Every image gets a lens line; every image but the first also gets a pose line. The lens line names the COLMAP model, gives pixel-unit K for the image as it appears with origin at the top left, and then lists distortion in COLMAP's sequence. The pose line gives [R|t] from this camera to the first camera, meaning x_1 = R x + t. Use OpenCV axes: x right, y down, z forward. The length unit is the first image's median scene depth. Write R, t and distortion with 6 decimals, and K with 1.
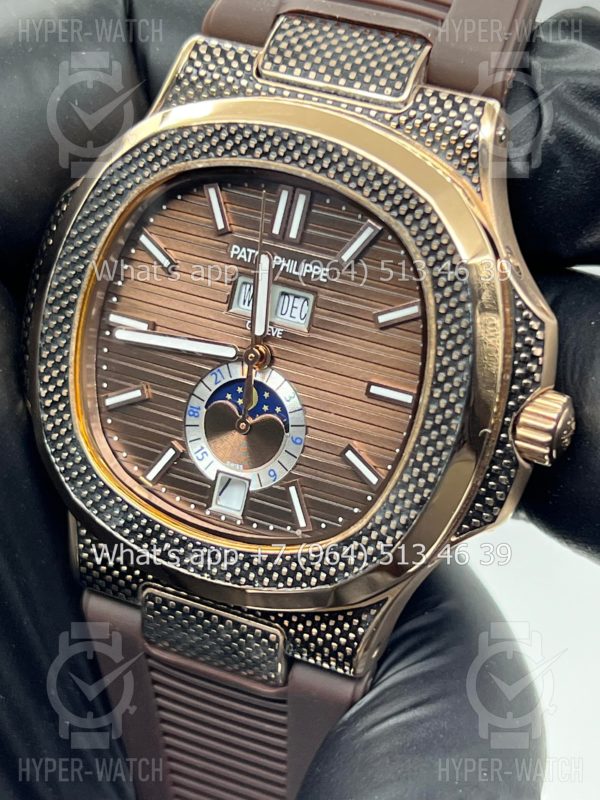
lens RADIAL K [[1969.5, 0, 300.0], [0, 1969.5, 400.0], [0, 0, 1]] dist [0.321274, -1.271184]
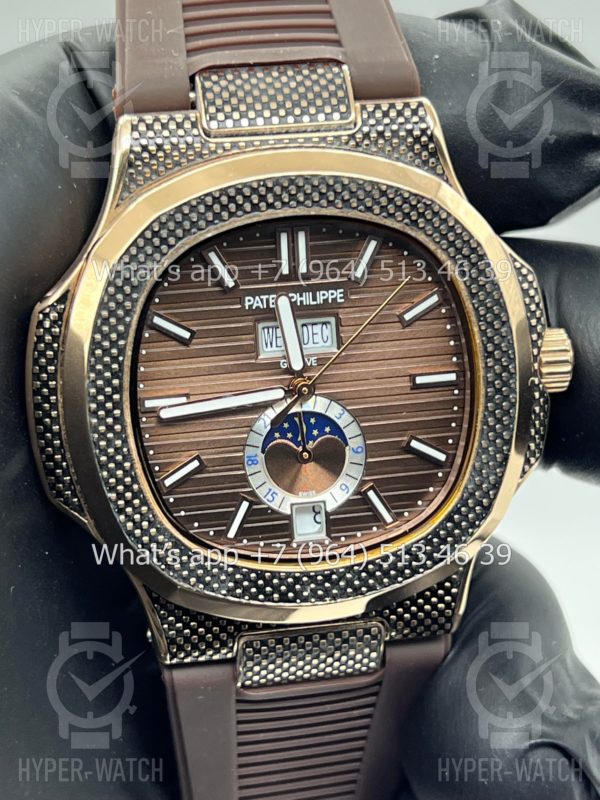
lens RADIAL K [[1969.5, 0, 300.0], [0, 1969.5, 400.0], [0, 0, 1]] dist [0.321274, -1.271184]
pose [[0.807576, -0.341383, 0.480914, -0.537457], [0.317747, 0.938822, 0.132858, -0.158696], [-0.496848, 0.045516, 0.866643, 0.081037]]
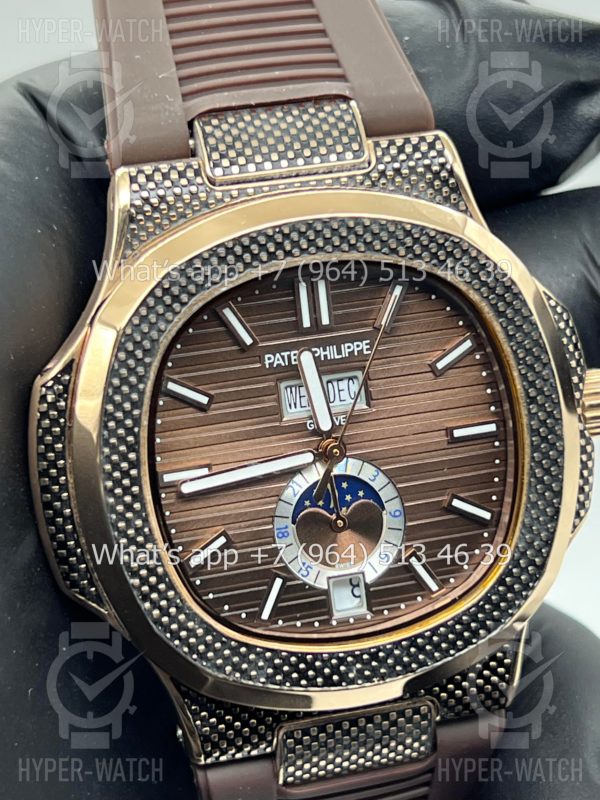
lens RADIAL K [[1969.5, 0, 300.0], [0, 1969.5, 400.0], [0, 0, 1]] dist [0.321274, -1.271184]
pose [[0.762144, -0.370380, 0.530994, -0.544248], [0.374404, 0.921276, 0.105223, -0.154541], [-0.528165, 0.118611, 0.840817, 0.186738]]
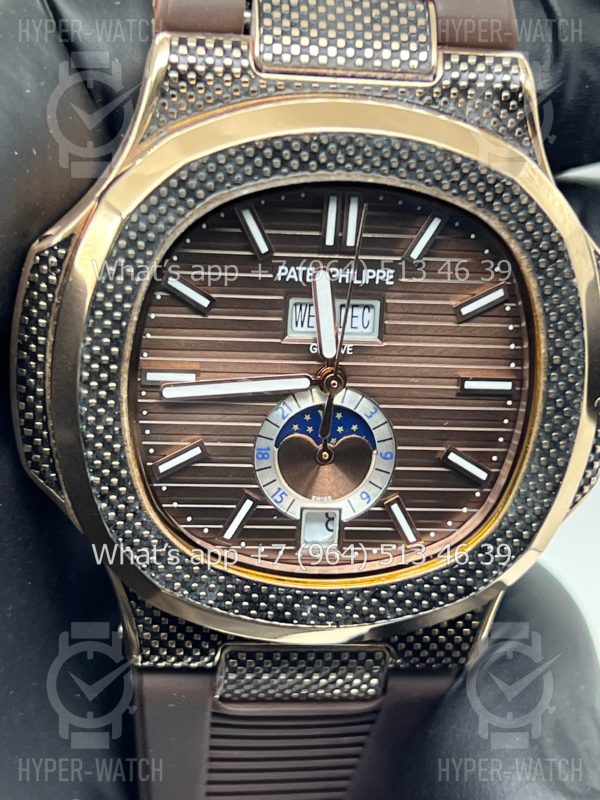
lens RADIAL K [[1969.5, 0, 300.0], [0, 1969.5, 400.0], [0, 0, 1]] dist [0.321274, -1.271184]
pose [[0.853190, -0.275994, 0.442600, -0.440753], [0.198021, 0.956402, 0.214668, -0.212165], [-0.482551, -0.095509, 0.870645, 0.215436]]
